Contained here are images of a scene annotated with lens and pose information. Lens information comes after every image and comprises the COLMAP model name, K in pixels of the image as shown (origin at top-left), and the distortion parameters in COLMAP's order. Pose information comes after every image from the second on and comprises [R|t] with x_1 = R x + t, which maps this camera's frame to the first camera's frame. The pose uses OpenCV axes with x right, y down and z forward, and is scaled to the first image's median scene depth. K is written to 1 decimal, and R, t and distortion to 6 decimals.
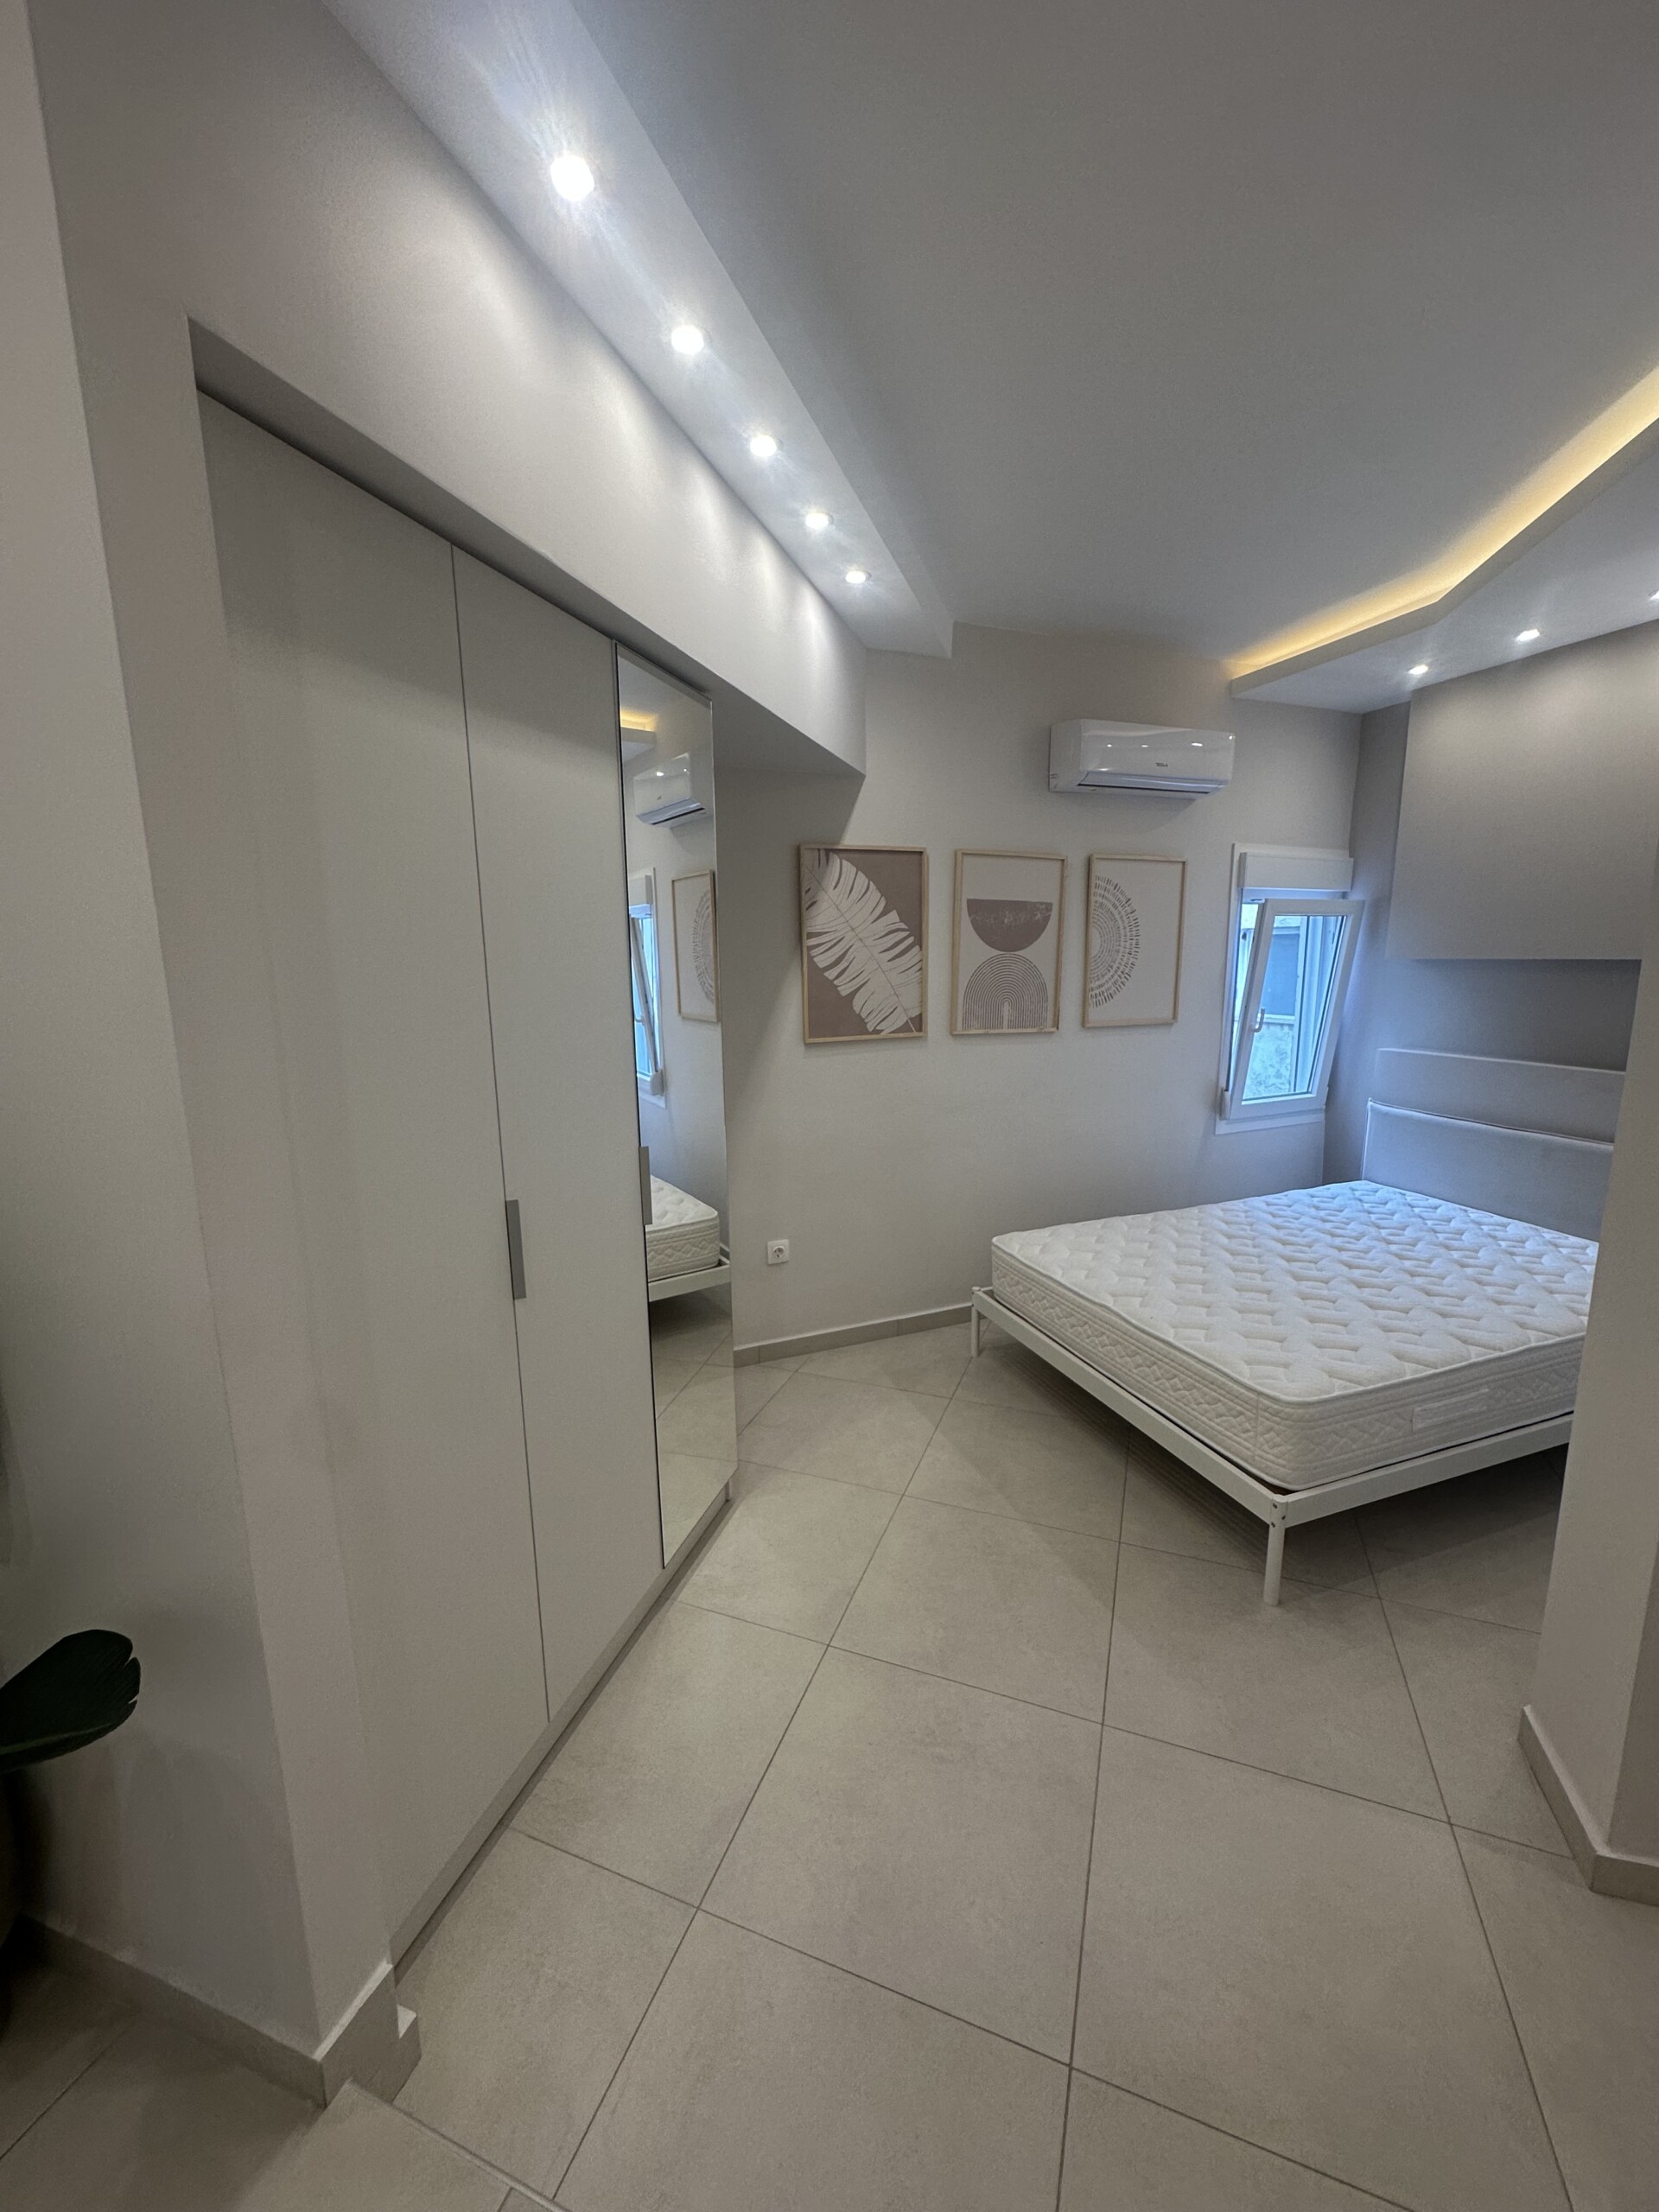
lens RADIAL K [[875.5, 0, 829.5], [0, 875.5, 1106.0], [0, 0, 1]] dist [-0.003451, 0.000010]
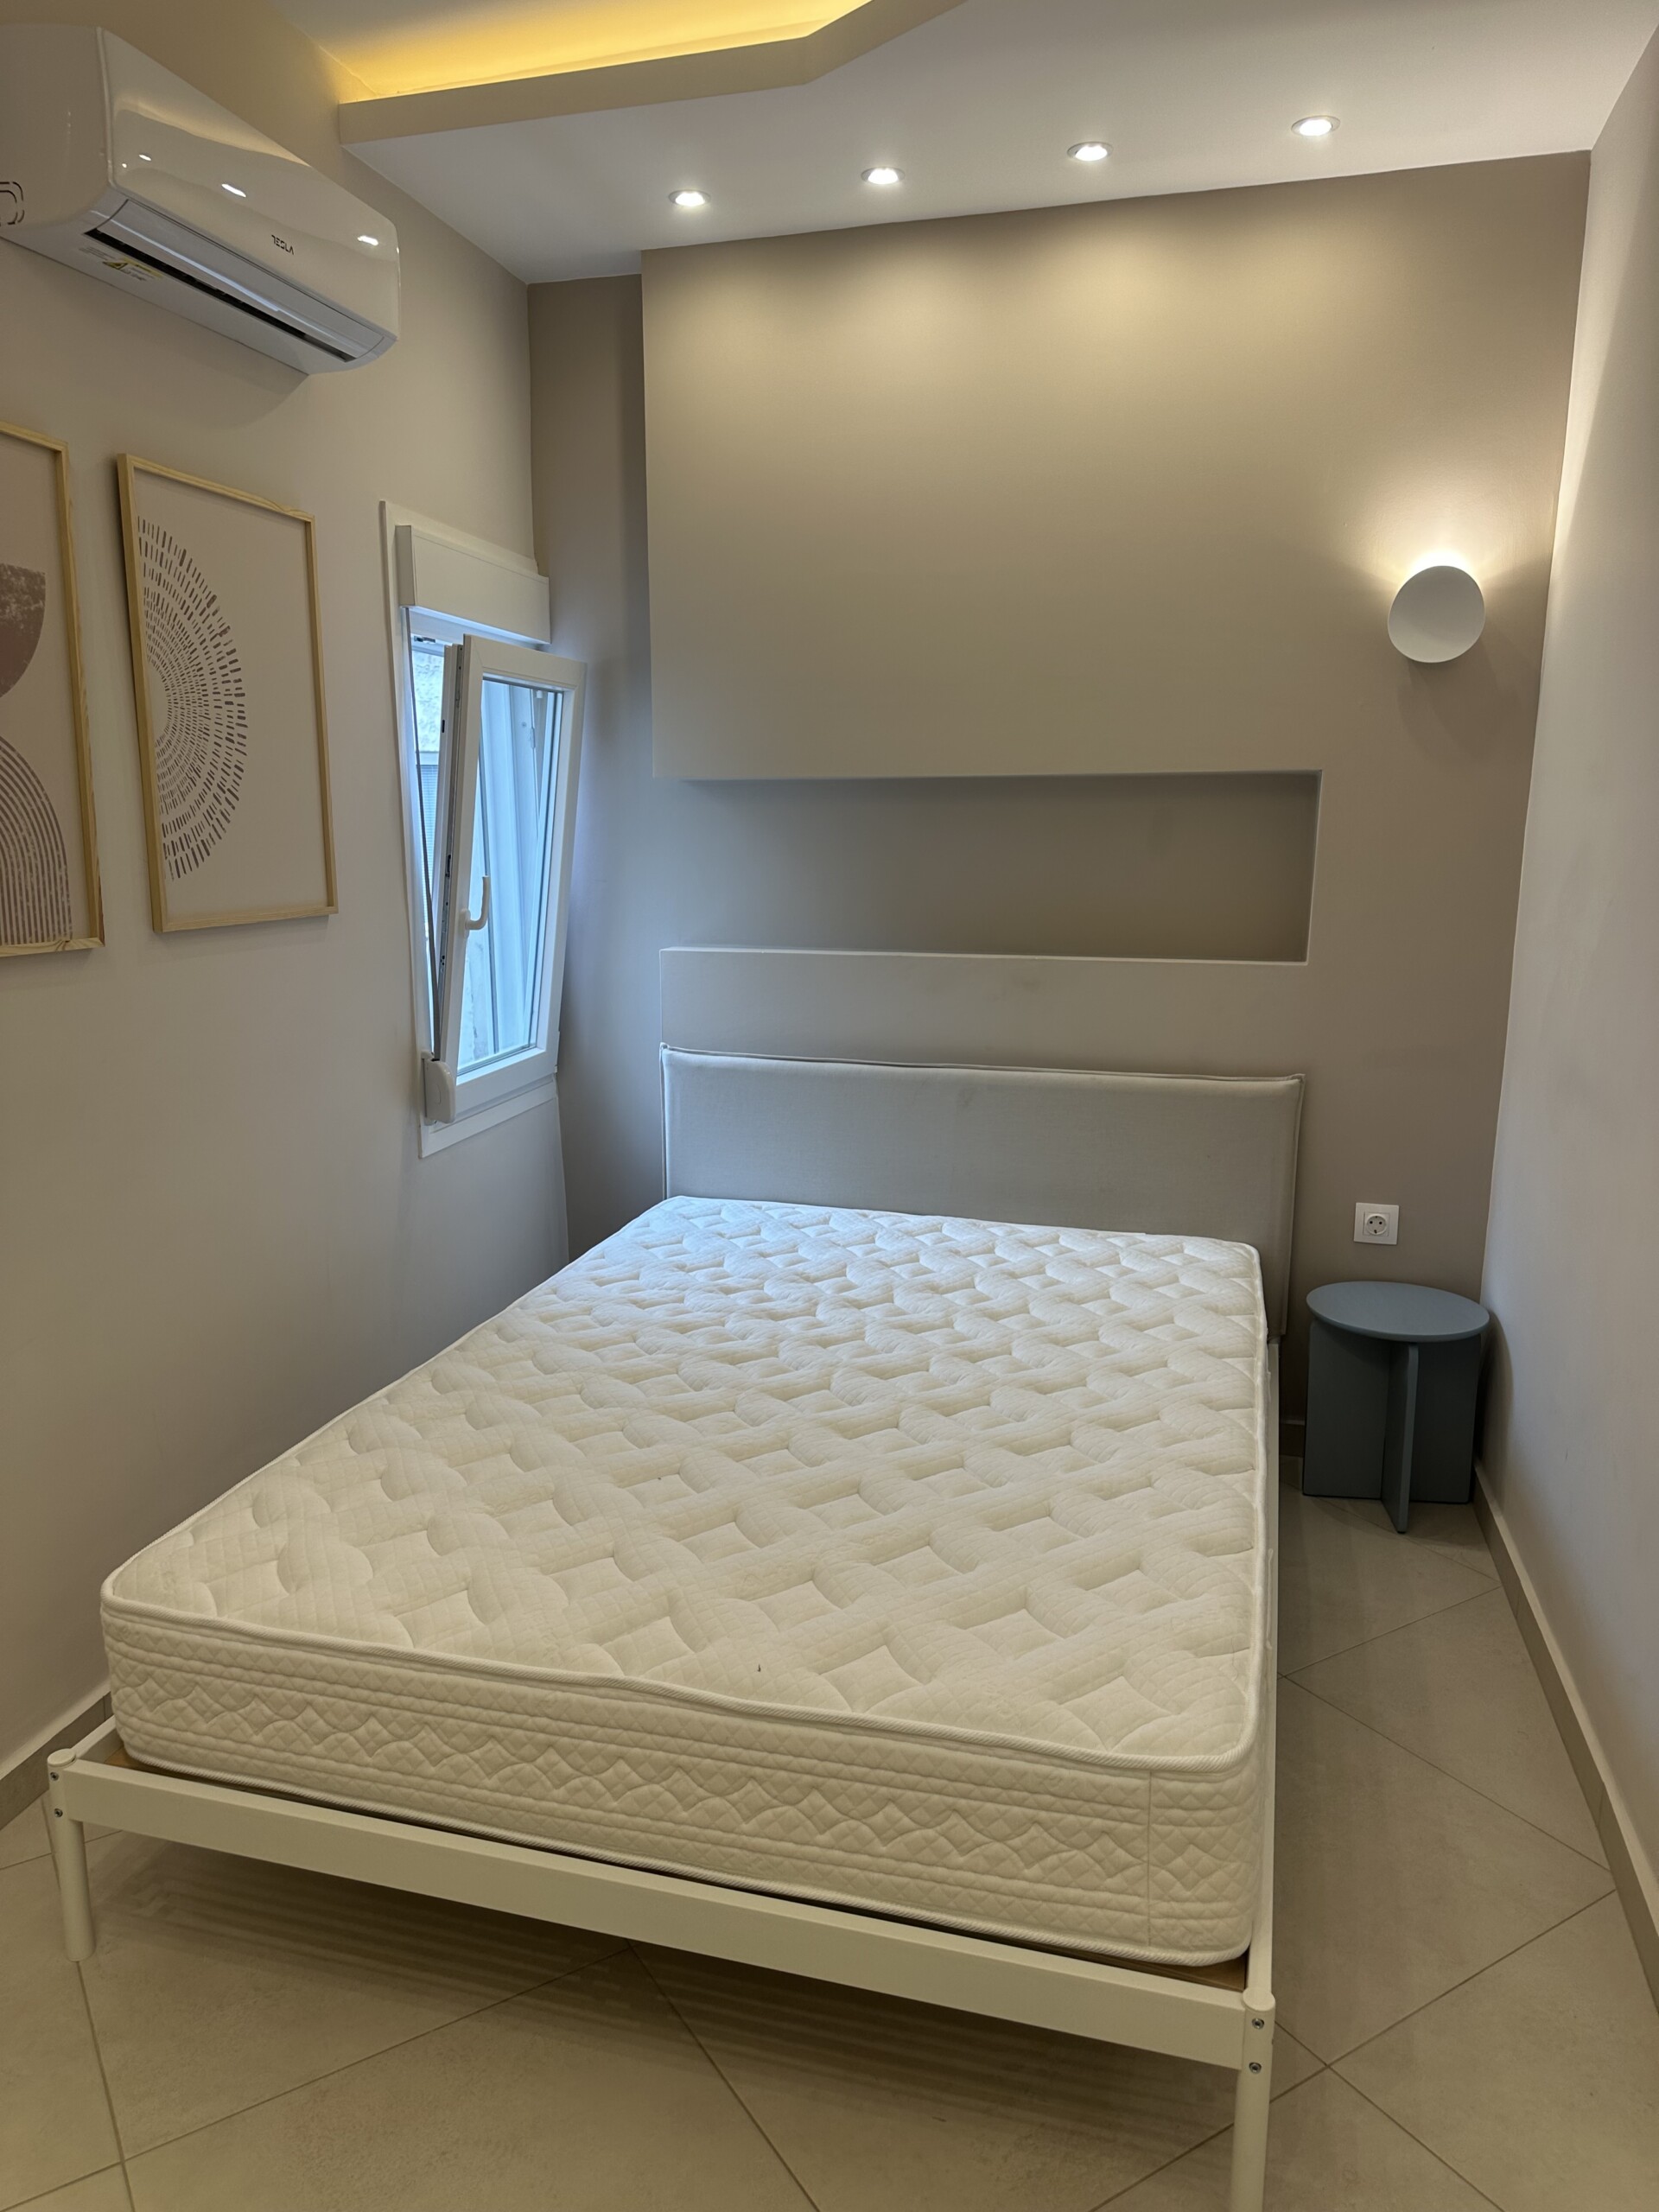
lens RADIAL K [[1535.5, 0, 830.9], [0, 1535.5, 1118.9], [0, 0, 1]] dist [0.103623, -0.168361]
pose [[0.596712, -0.146147, 0.789034, -0.075853], [0.130275, 0.987874, 0.084455, -0.031749], [-0.791810, 0.052396, 0.608516, 0.390488]]
